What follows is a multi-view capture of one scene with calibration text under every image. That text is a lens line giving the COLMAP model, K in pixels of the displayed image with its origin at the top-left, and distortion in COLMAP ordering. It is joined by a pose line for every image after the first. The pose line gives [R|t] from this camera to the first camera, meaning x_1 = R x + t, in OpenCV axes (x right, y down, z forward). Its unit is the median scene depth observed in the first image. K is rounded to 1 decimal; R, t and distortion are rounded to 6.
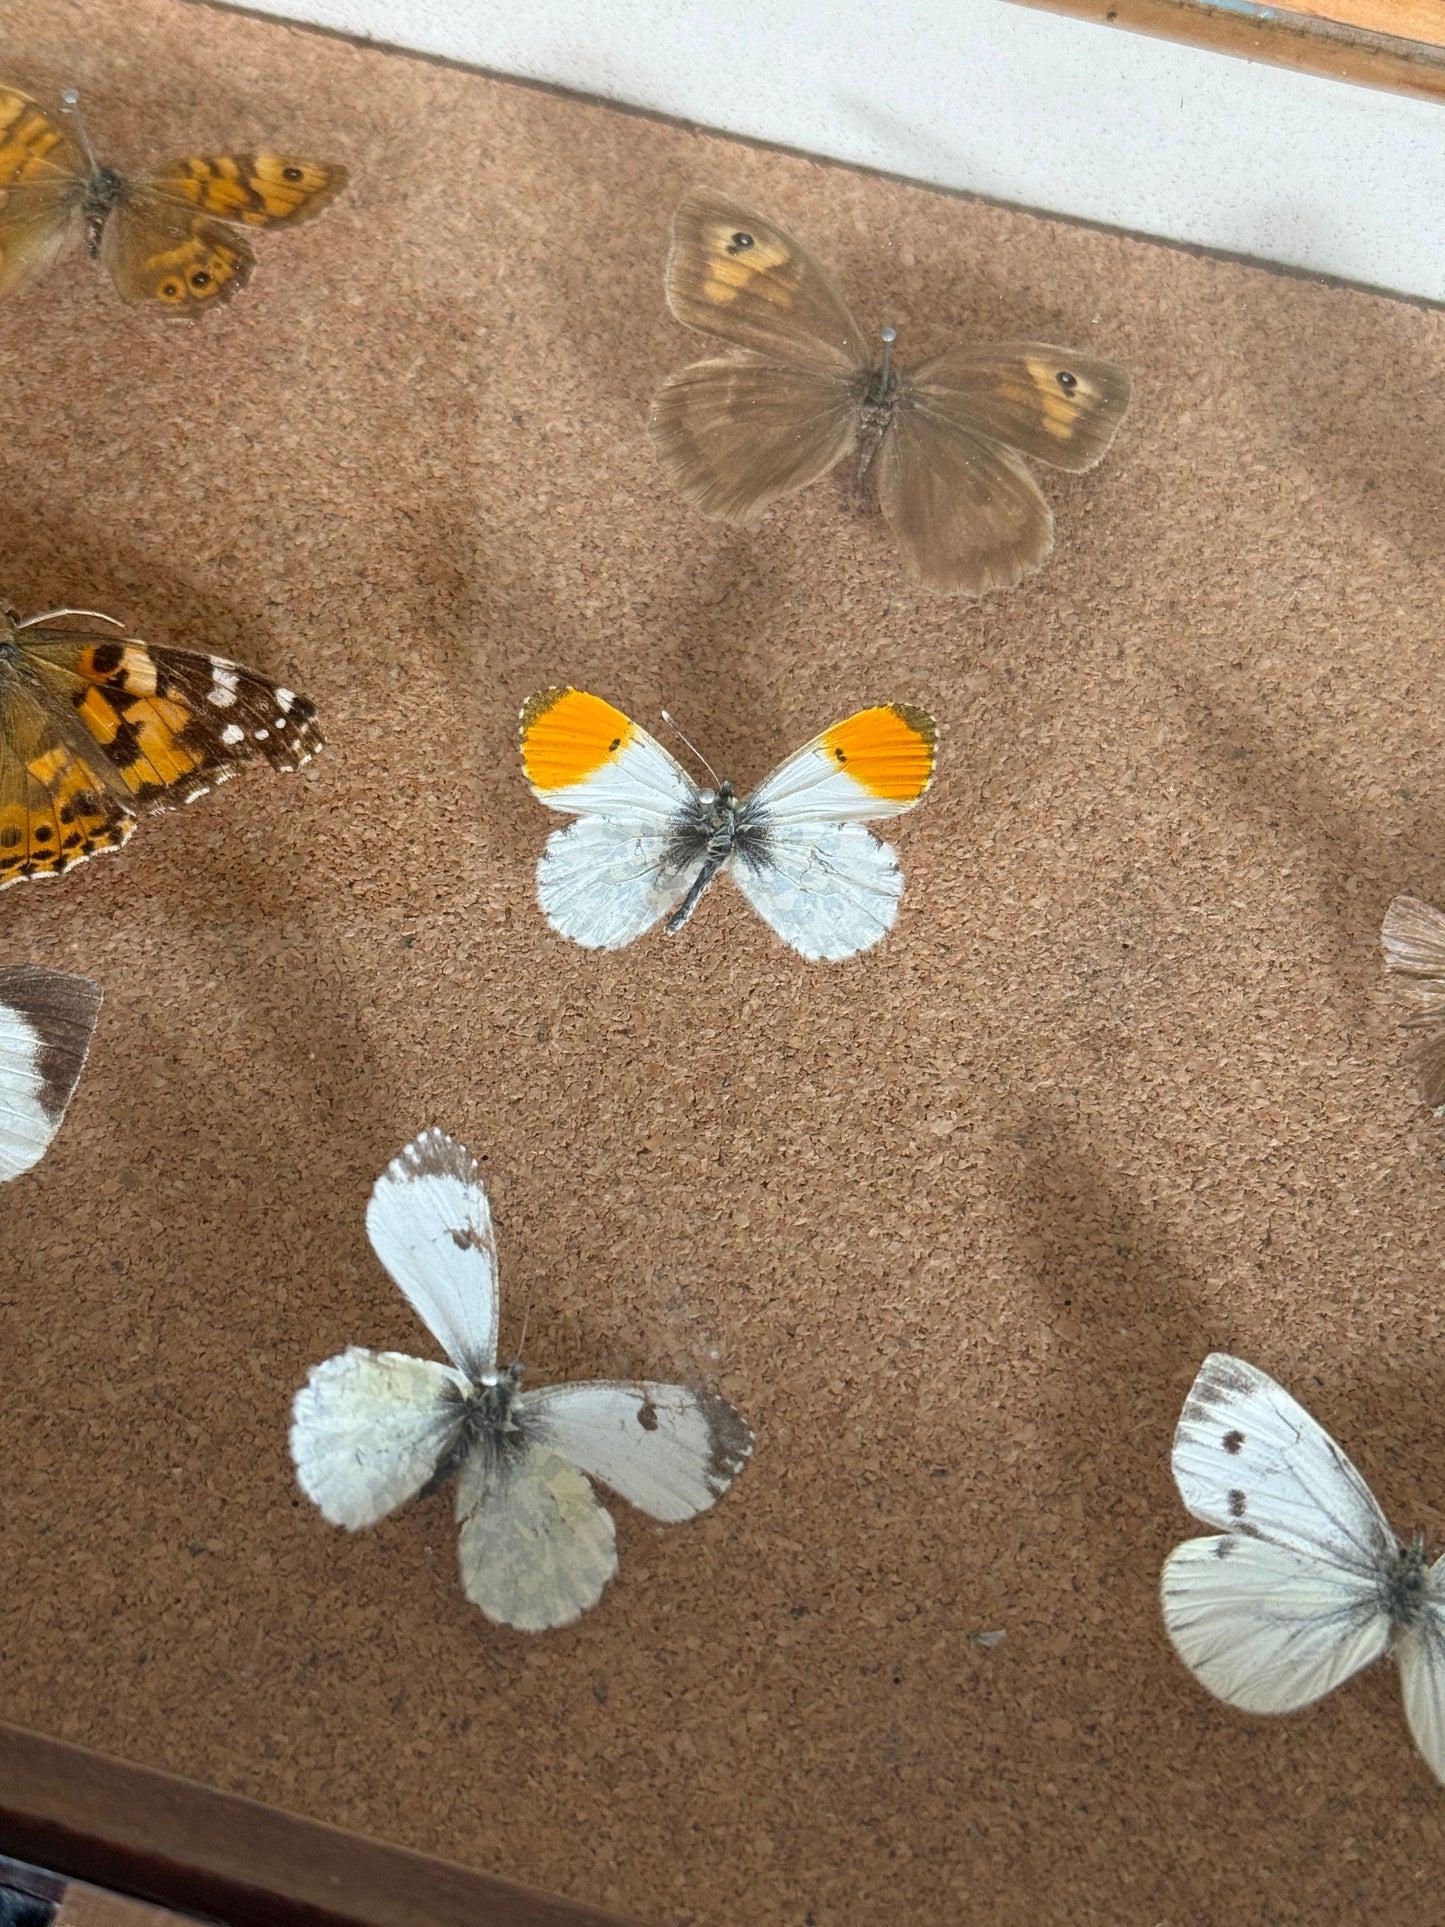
lens RADIAL K [[2653.8, 0, 718.5], [0, 2653.8, 984.8], [0, 0, 1]] dist [0.204935, -0.516848]
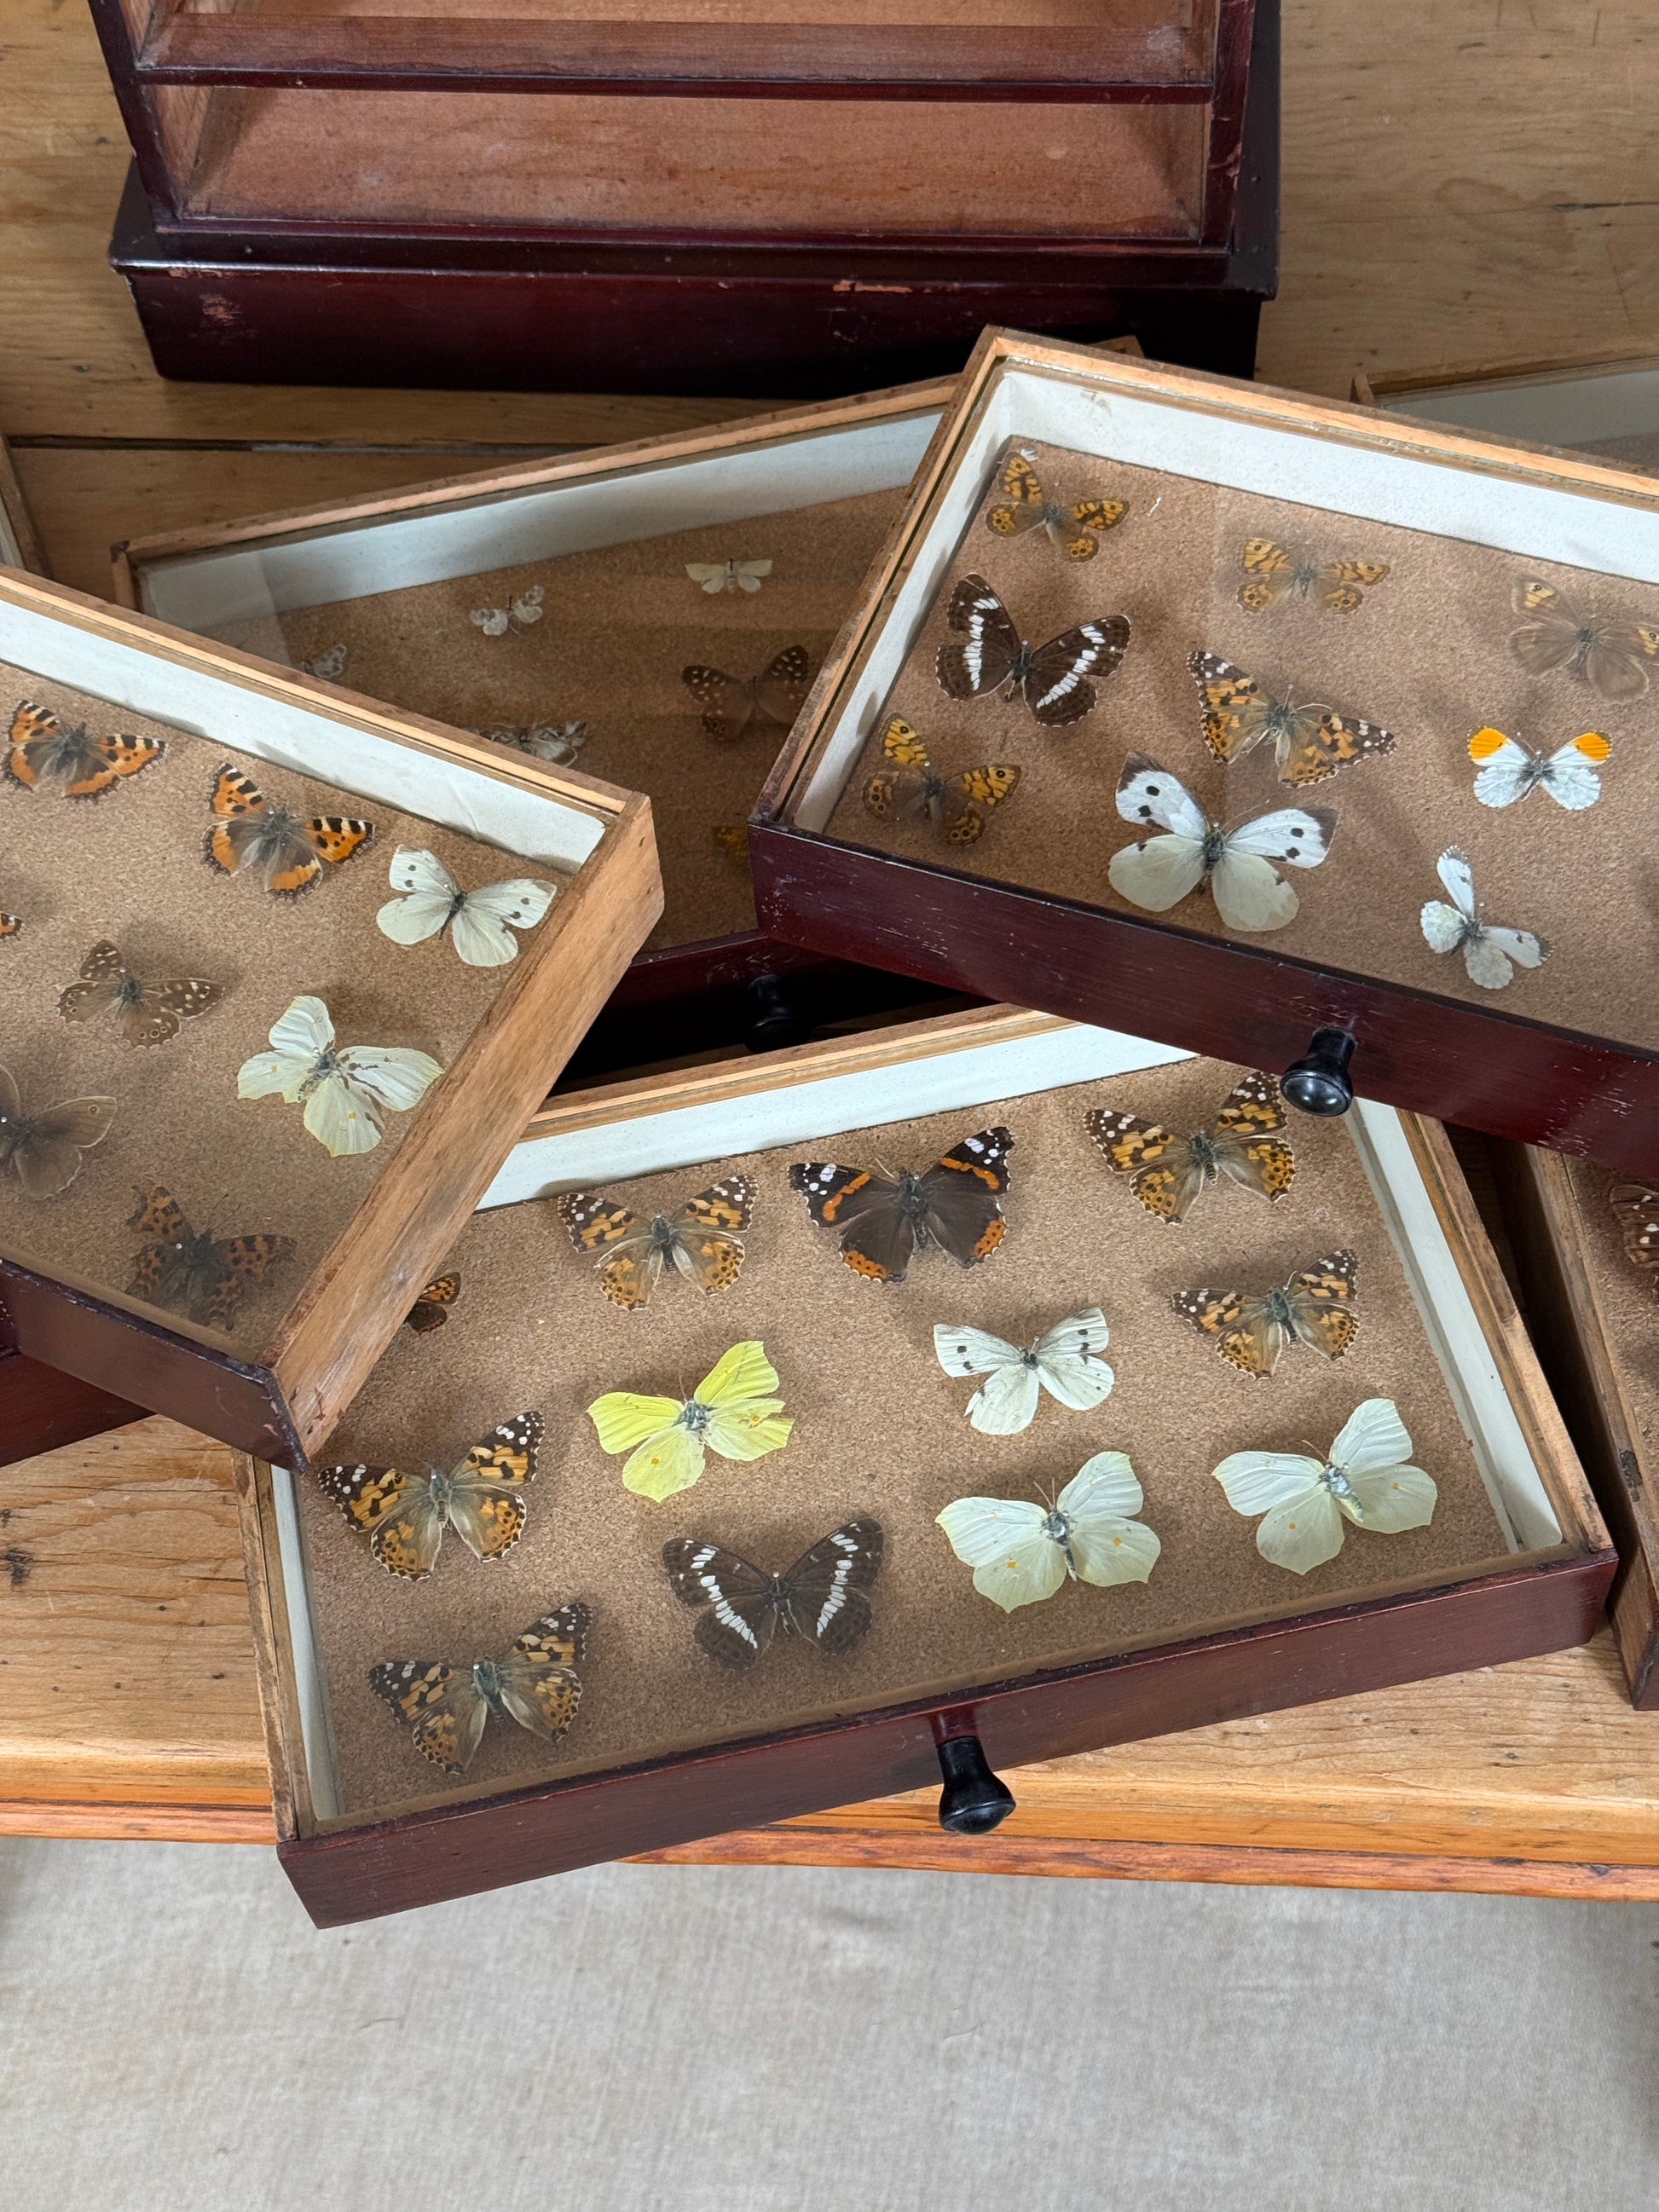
lens RADIAL K [[3046.5, 0, 825.0], [0, 3046.5, 1130.5], [0, 0, 1]] dist [0.204935, -0.516848]
pose [[0.994778, 0.024387, -0.099104, -0.438519], [-0.038114, 0.989548, -0.139077, 0.846782], [0.094676, 0.142128, 0.985310, -2.419472]]
